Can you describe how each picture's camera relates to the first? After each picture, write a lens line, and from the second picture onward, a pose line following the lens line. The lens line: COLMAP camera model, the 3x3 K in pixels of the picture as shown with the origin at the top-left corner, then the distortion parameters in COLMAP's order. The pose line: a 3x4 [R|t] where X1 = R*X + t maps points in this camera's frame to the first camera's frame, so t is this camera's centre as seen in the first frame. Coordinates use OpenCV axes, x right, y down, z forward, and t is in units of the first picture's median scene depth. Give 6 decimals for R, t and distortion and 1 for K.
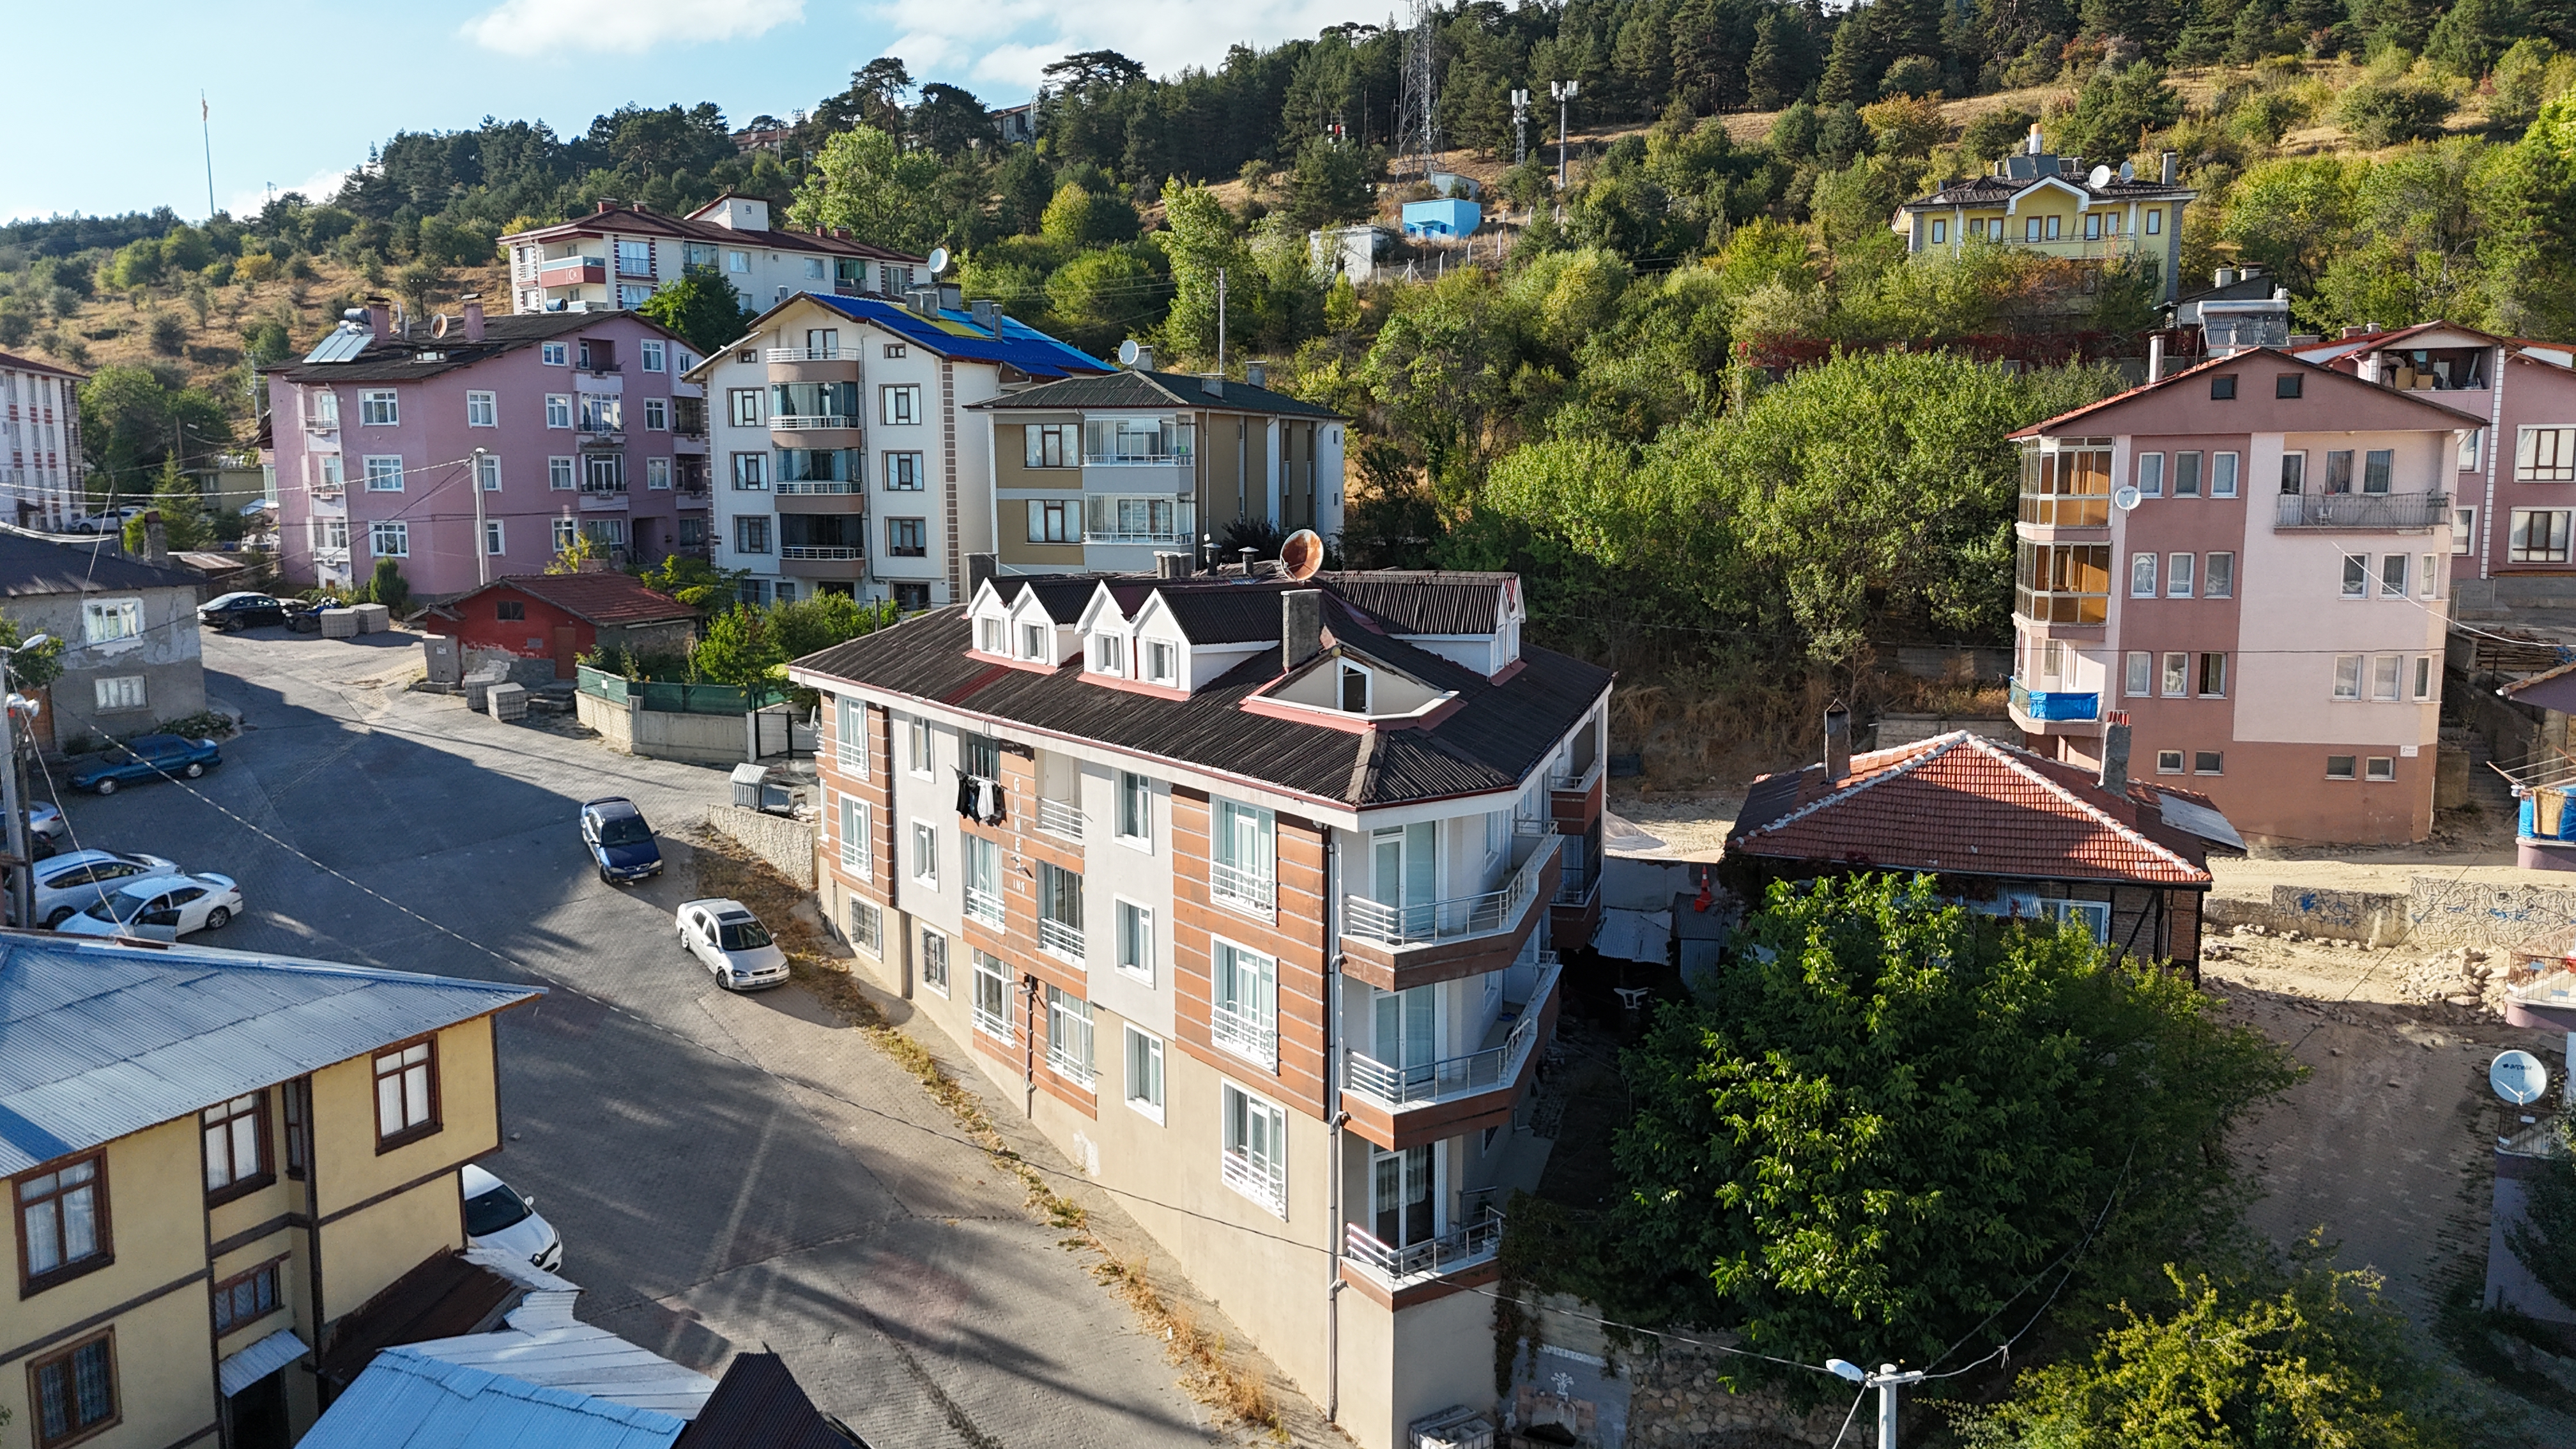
lens RADIAL K [[1901.0, 0, 1292.7], [0, 1901.0, 719.2], [0, 0, 1]] dist [0.070857, -0.068244]
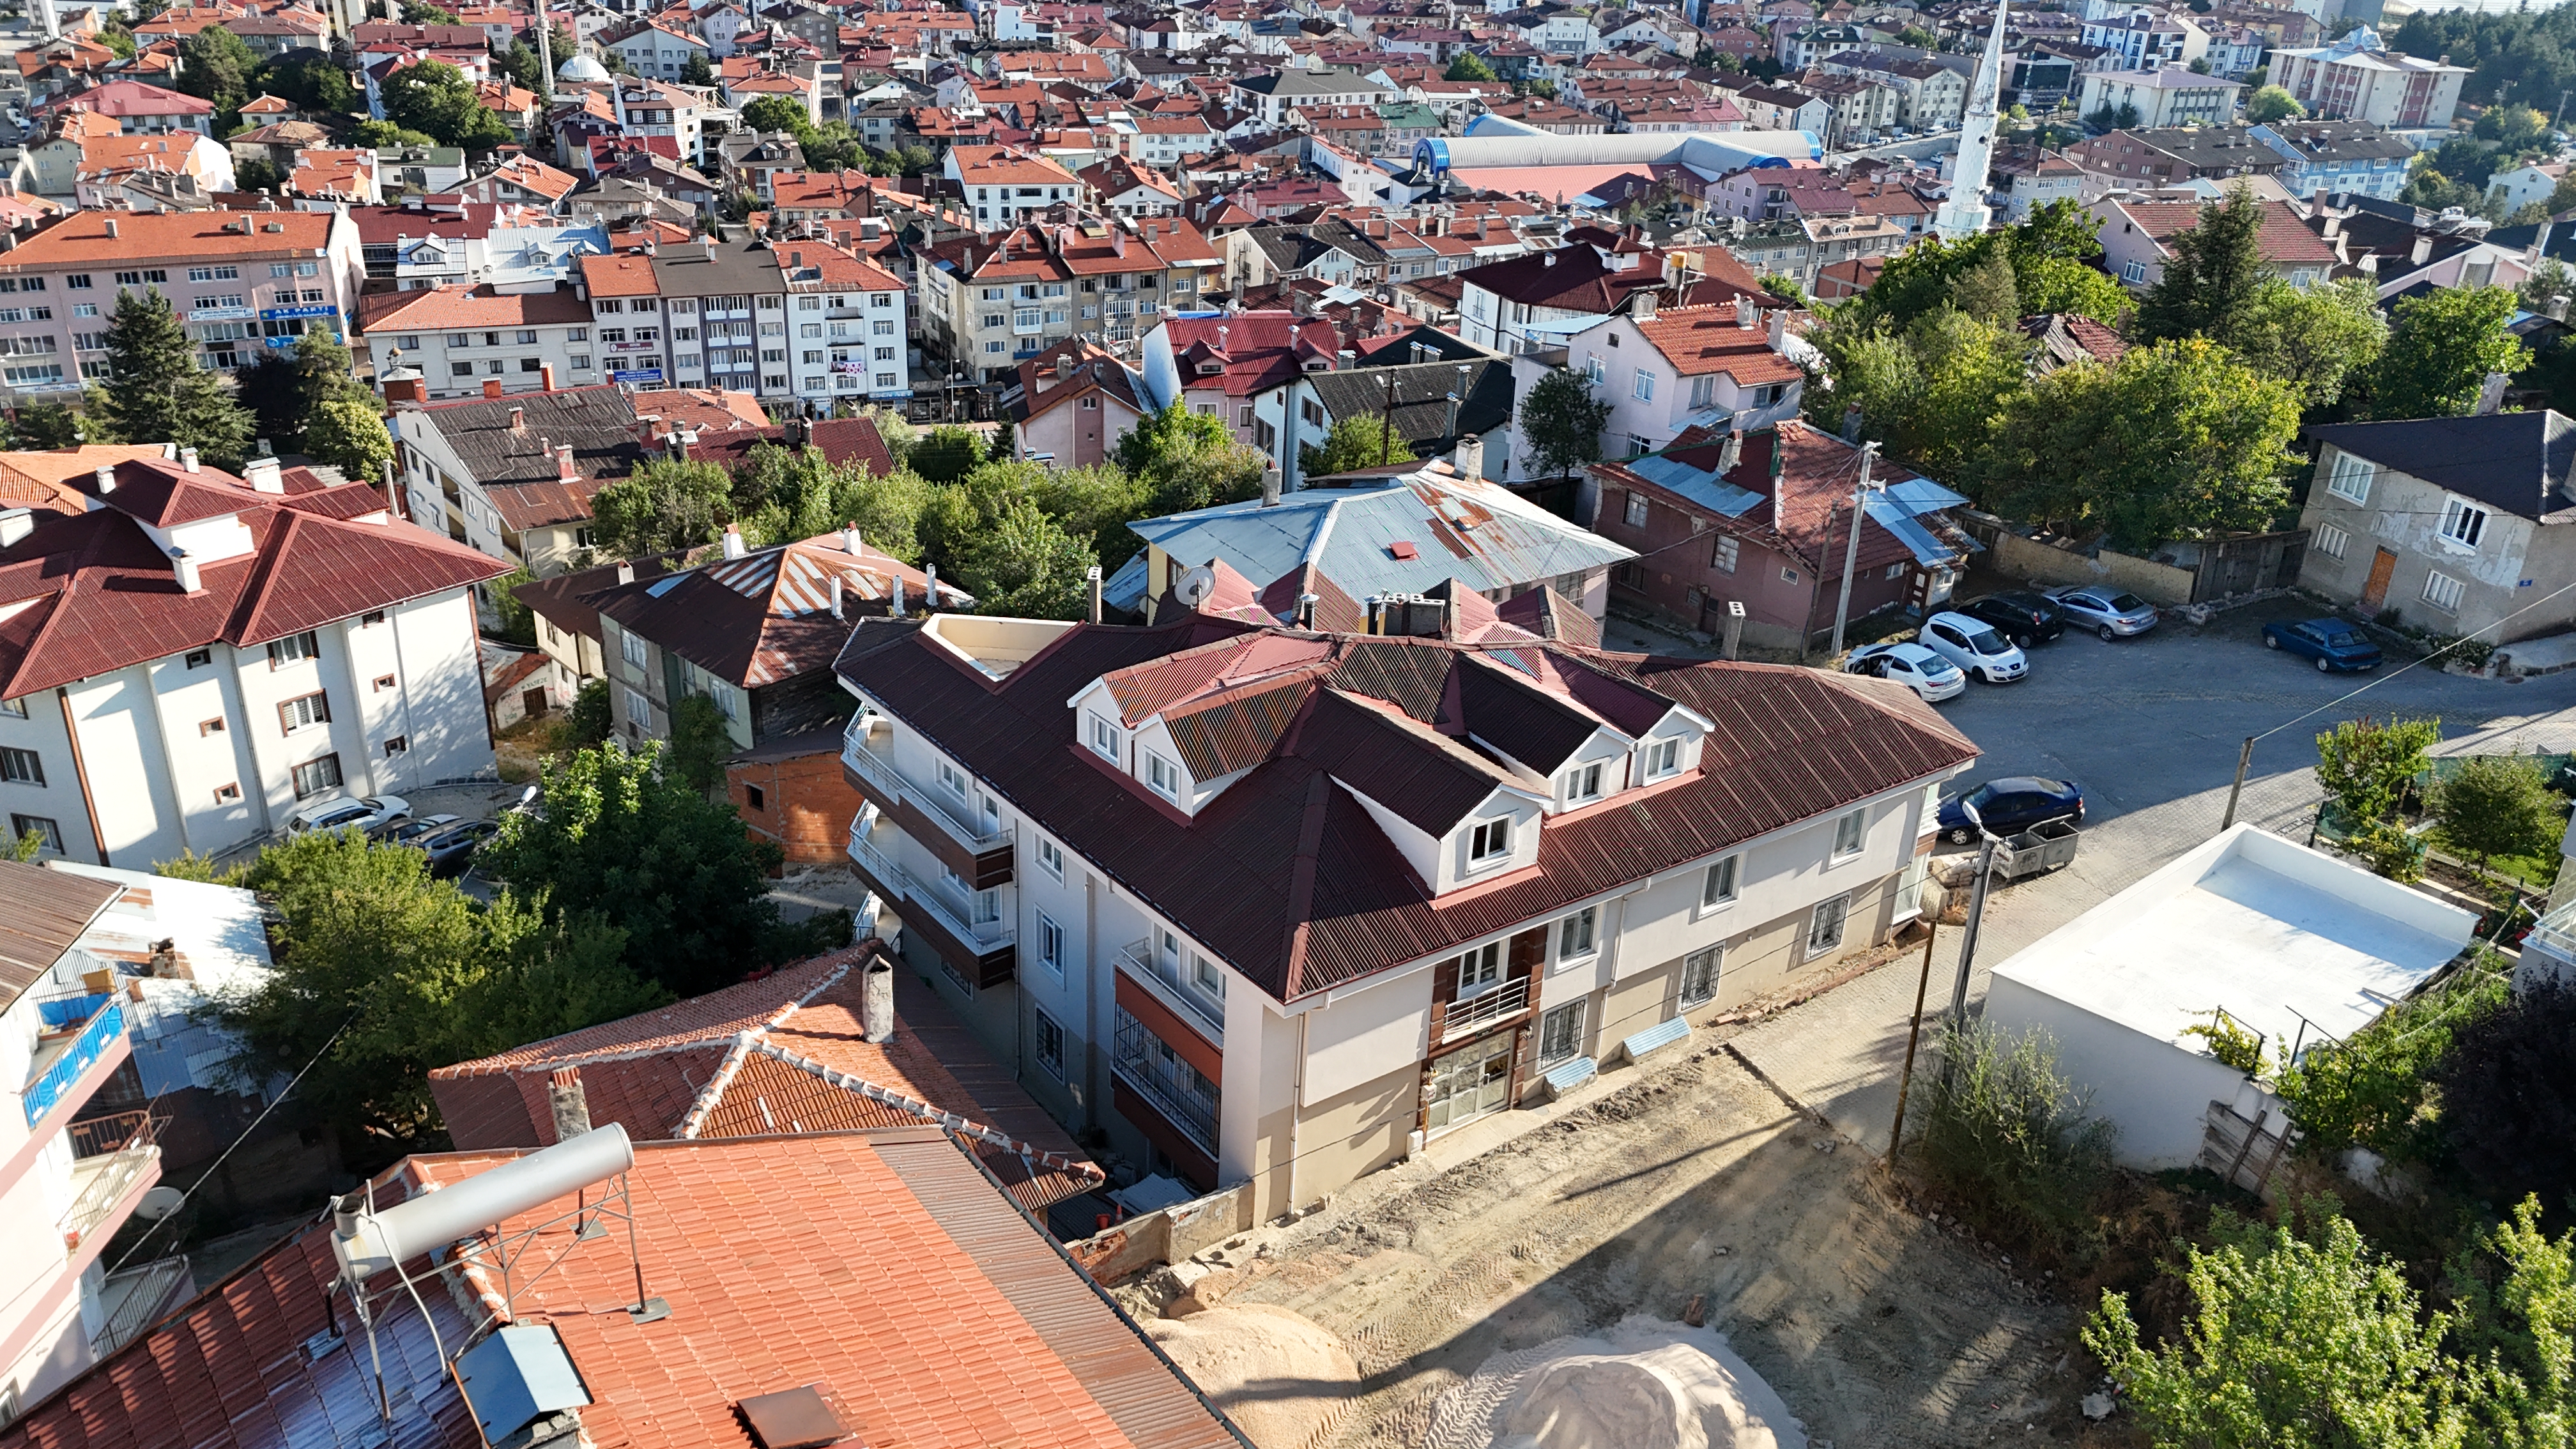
lens RADIAL K [[1895.9, 0, 1292.1], [0, 1895.9, 720.4], [0, 0, 1]] dist [0.073519, -0.069673]
pose [[-0.605785, 0.320672, -0.728144, 0.629510], [-0.141498, 0.857170, 0.495215, -0.451832], [0.782945, 0.403025, -0.473886, 1.260394]]
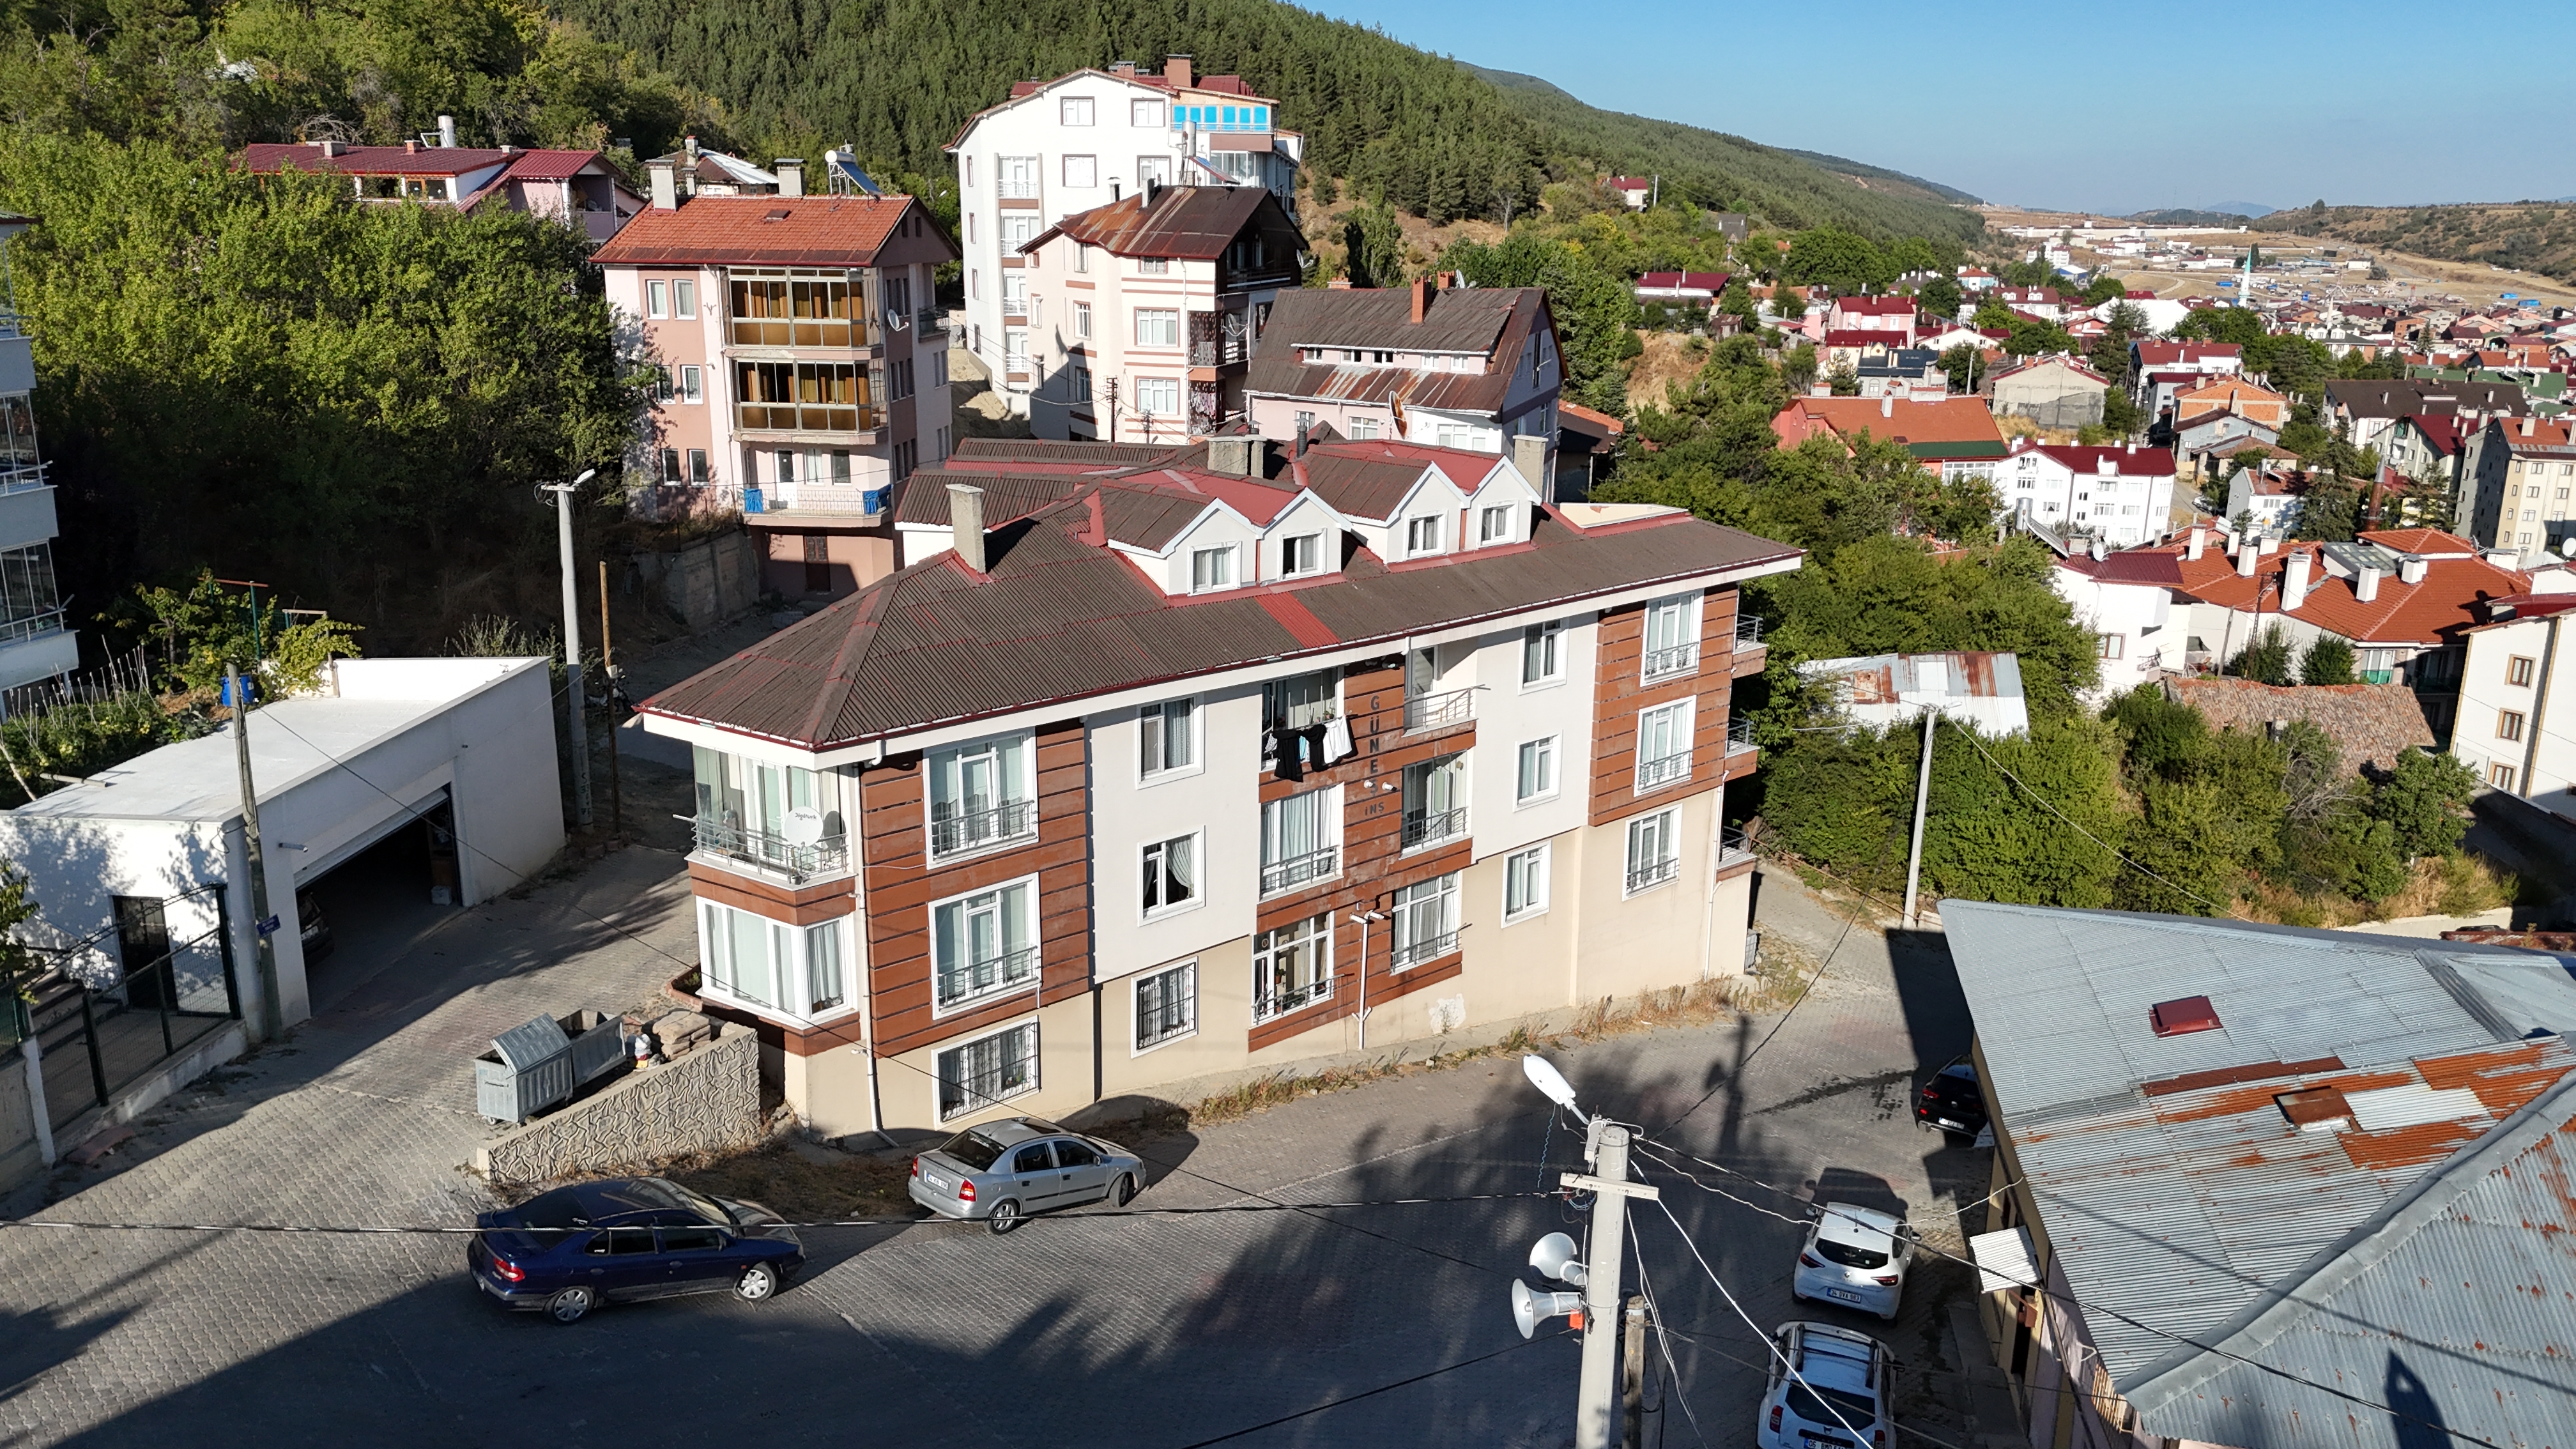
lens RADIAL K [[1895.9, 0, 1292.1], [0, 1895.9, 720.4], [0, 0, 1]] dist [0.073519, -0.069673]
pose [[-0.157618, -0.253145, 0.954502, -0.842470], [0.120209, 0.954477, 0.272989, -0.176158], [-0.980156, 0.157768, -0.120013, 0.956383]]
